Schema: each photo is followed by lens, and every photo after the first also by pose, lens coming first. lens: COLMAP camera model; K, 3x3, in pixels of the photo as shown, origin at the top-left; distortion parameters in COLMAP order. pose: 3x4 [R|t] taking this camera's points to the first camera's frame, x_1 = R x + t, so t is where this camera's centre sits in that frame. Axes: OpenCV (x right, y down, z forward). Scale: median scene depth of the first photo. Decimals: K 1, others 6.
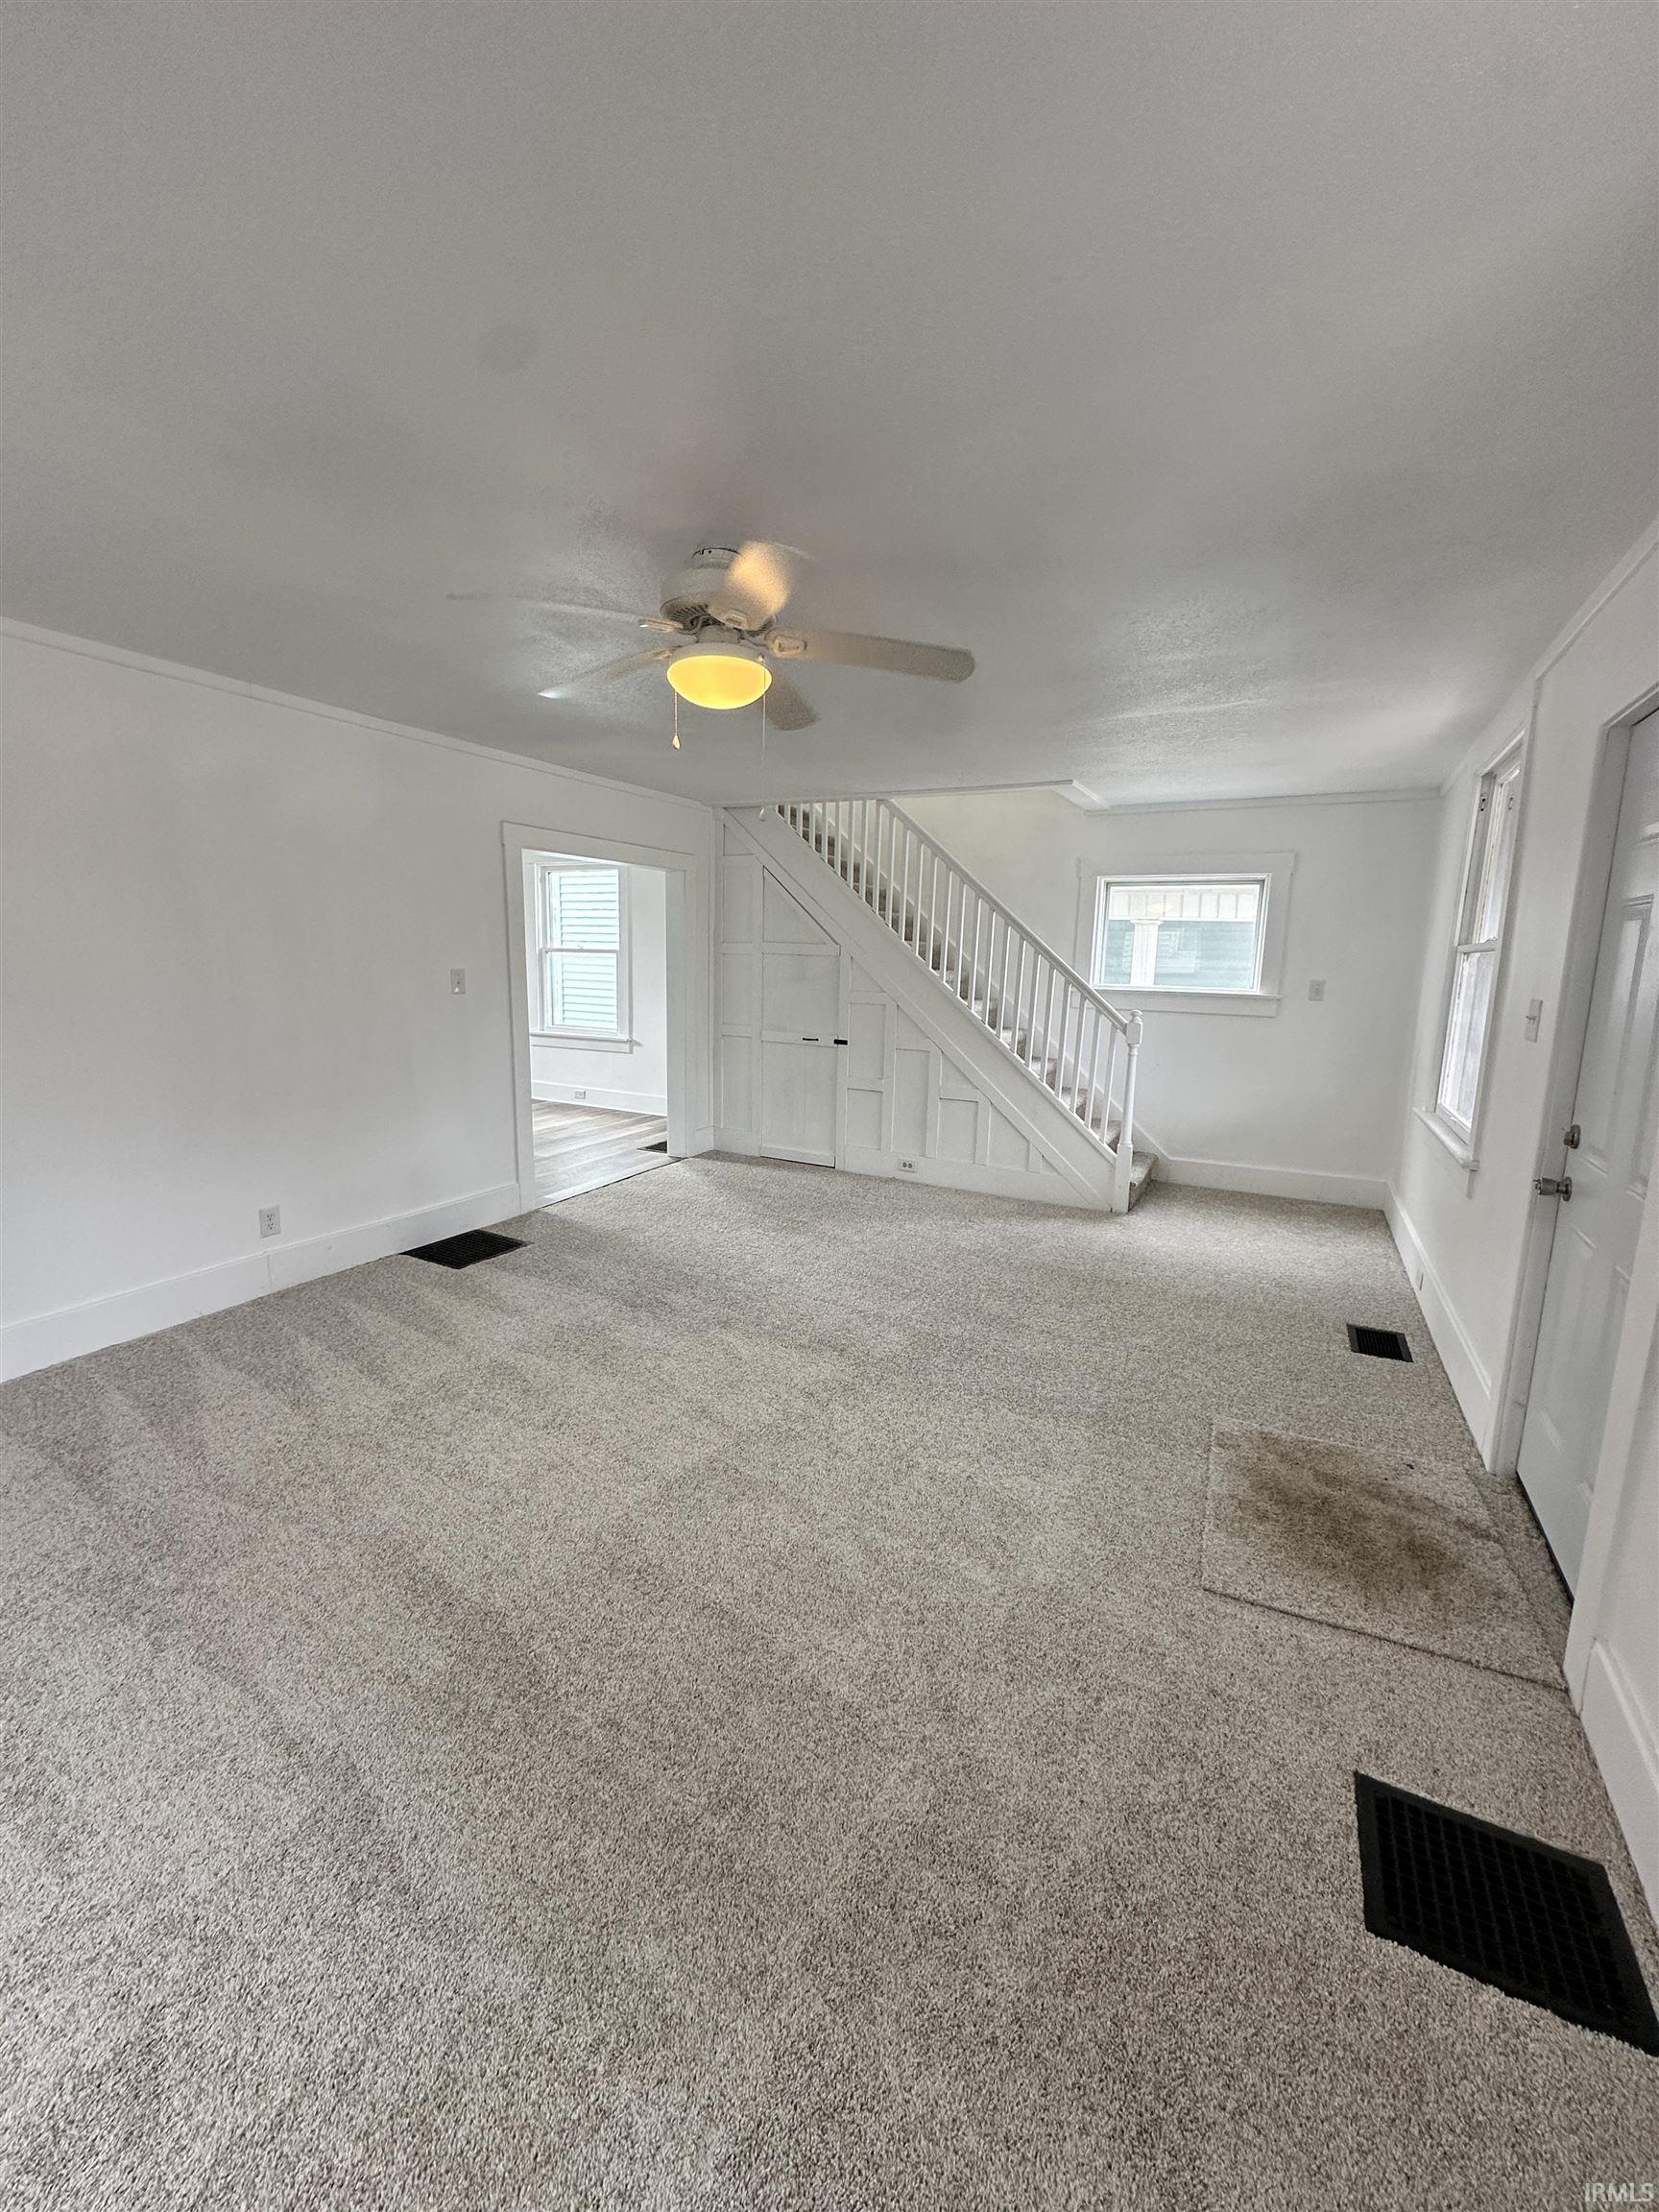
lens RADIAL K [[884.8, 0, 832.4], [0, 884.8, 1104.9], [0, 0, 1]] dist [0.001668, 0.000077]
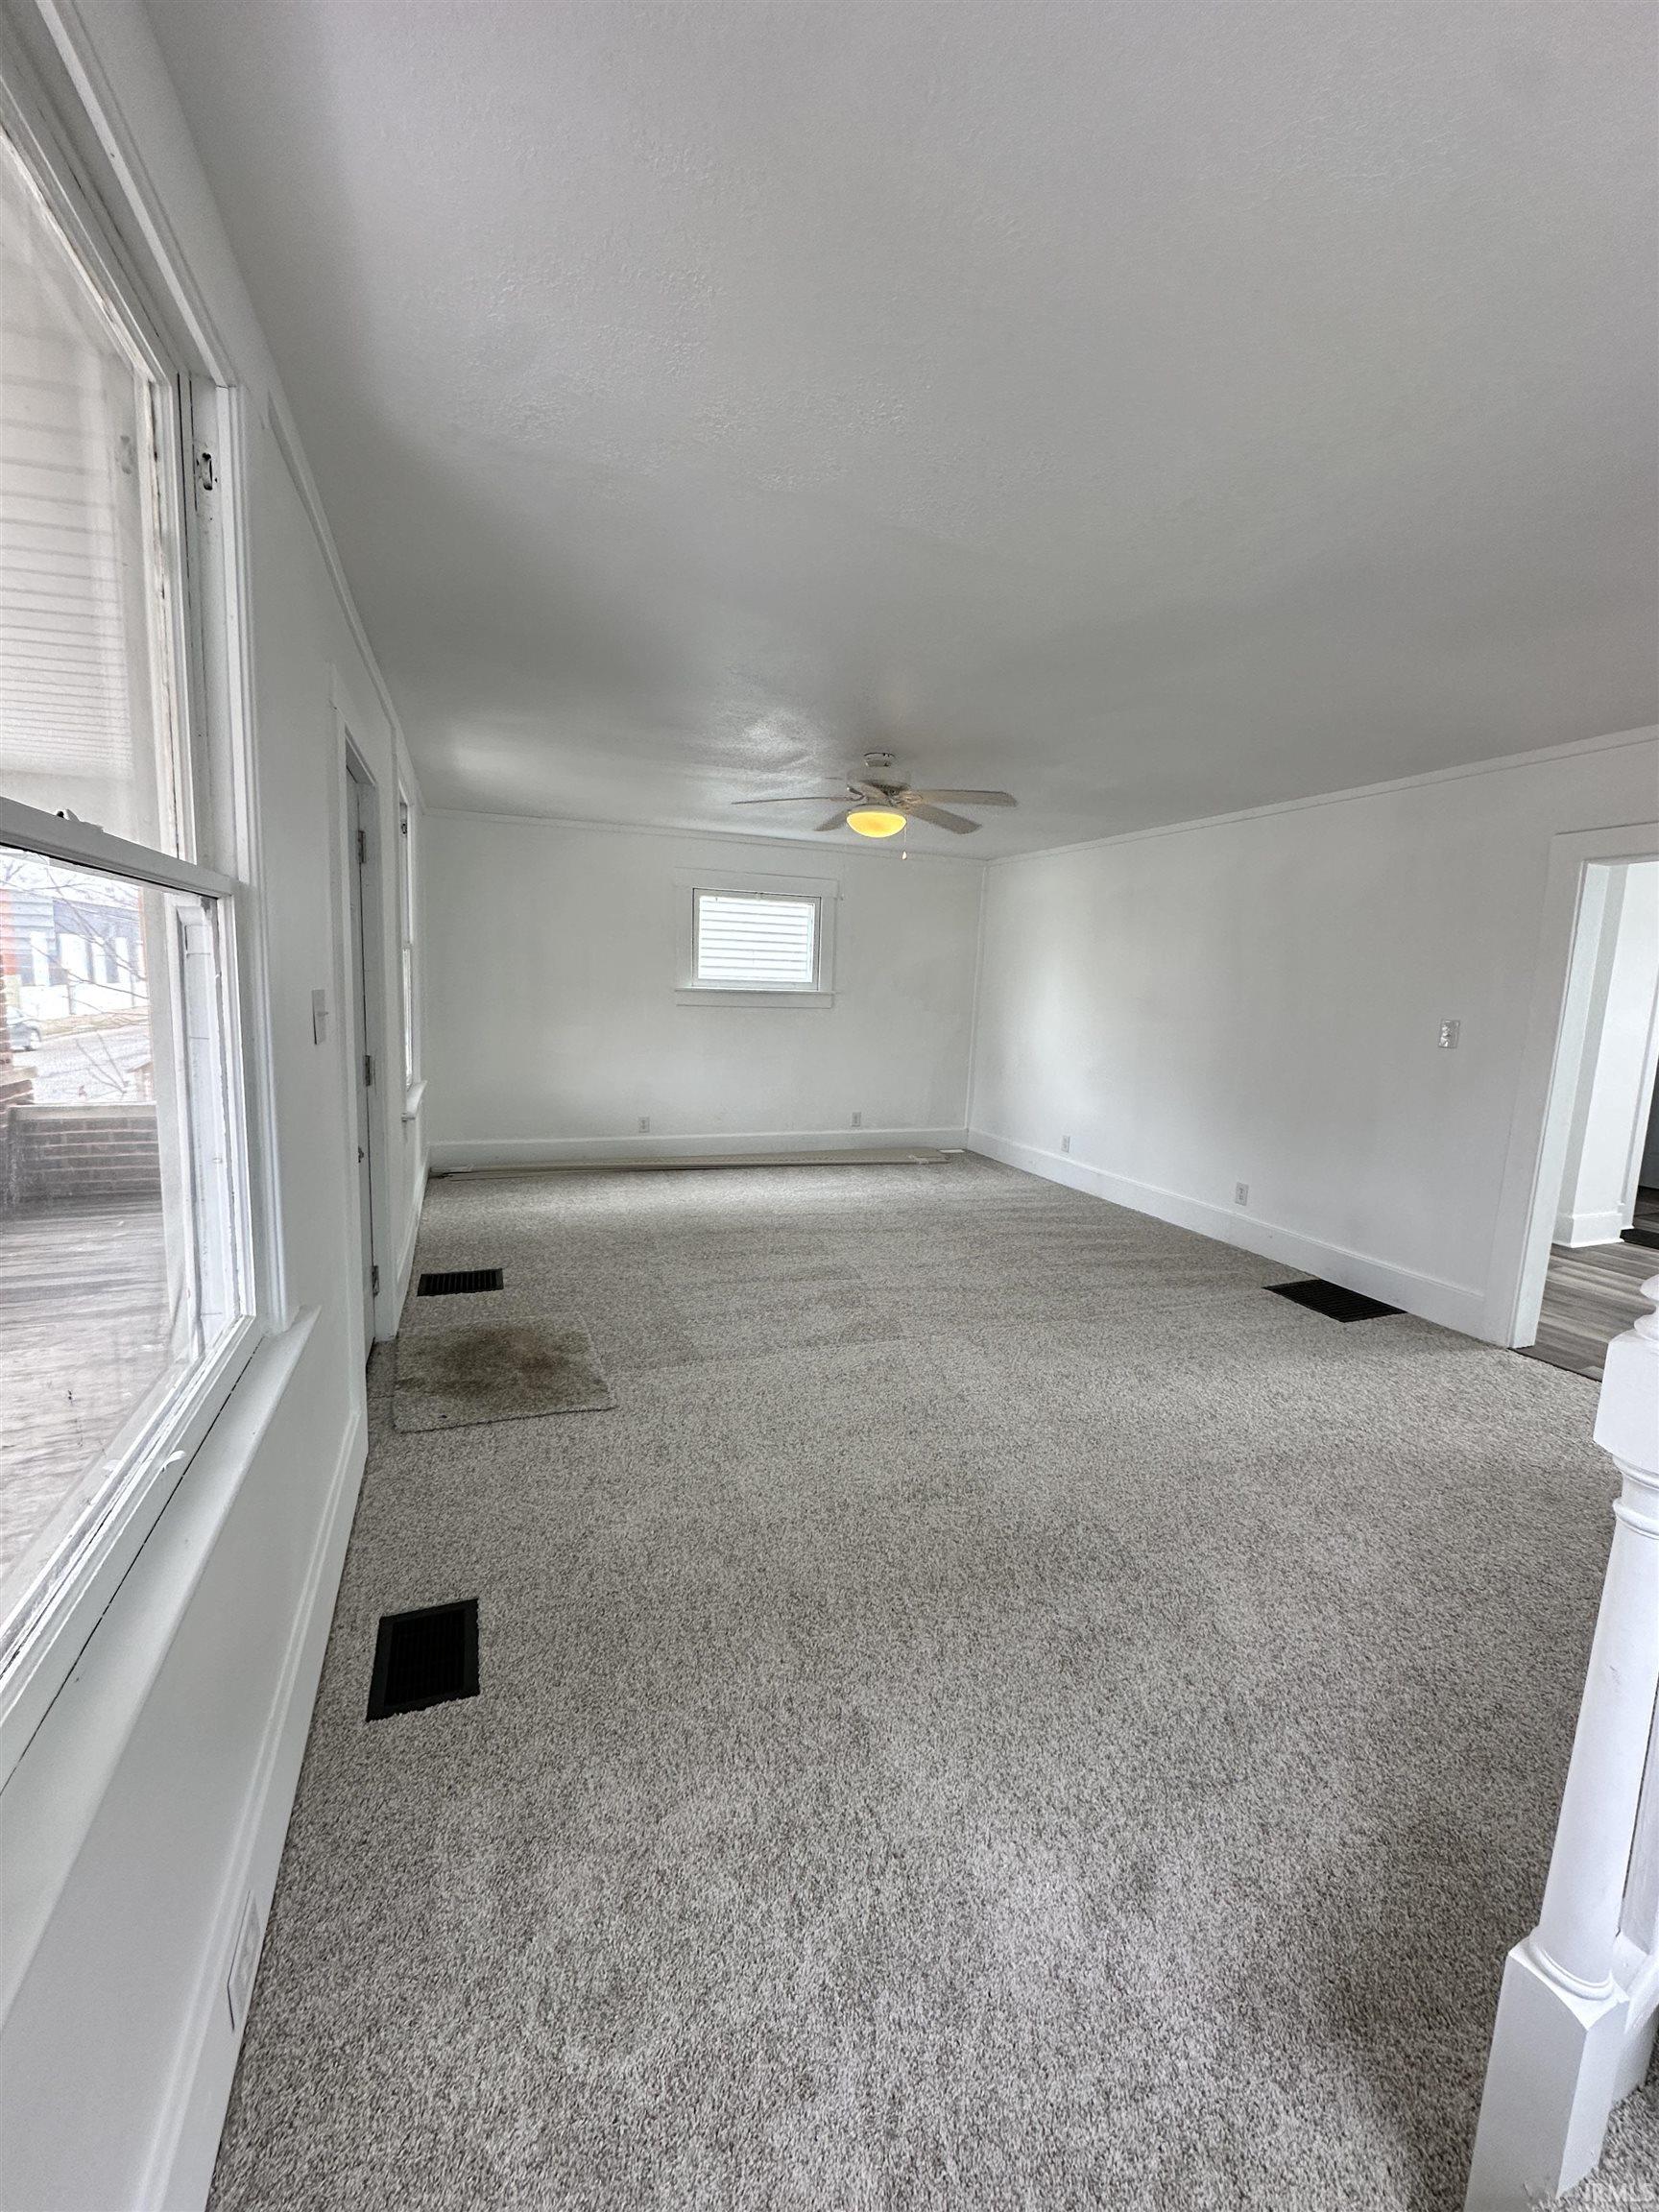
lens RADIAL K [[884.8, 0, 827.2], [0, 884.8, 1106.6], [0, 0, 1]] dist [0.001668, 0.000077]
pose [[-0.661412, 0.061336, -0.747511, 0.723480], [-0.173995, 0.956913, 0.232472, -0.184269], [0.729562, 0.283823, -0.622241, 1.217573]]
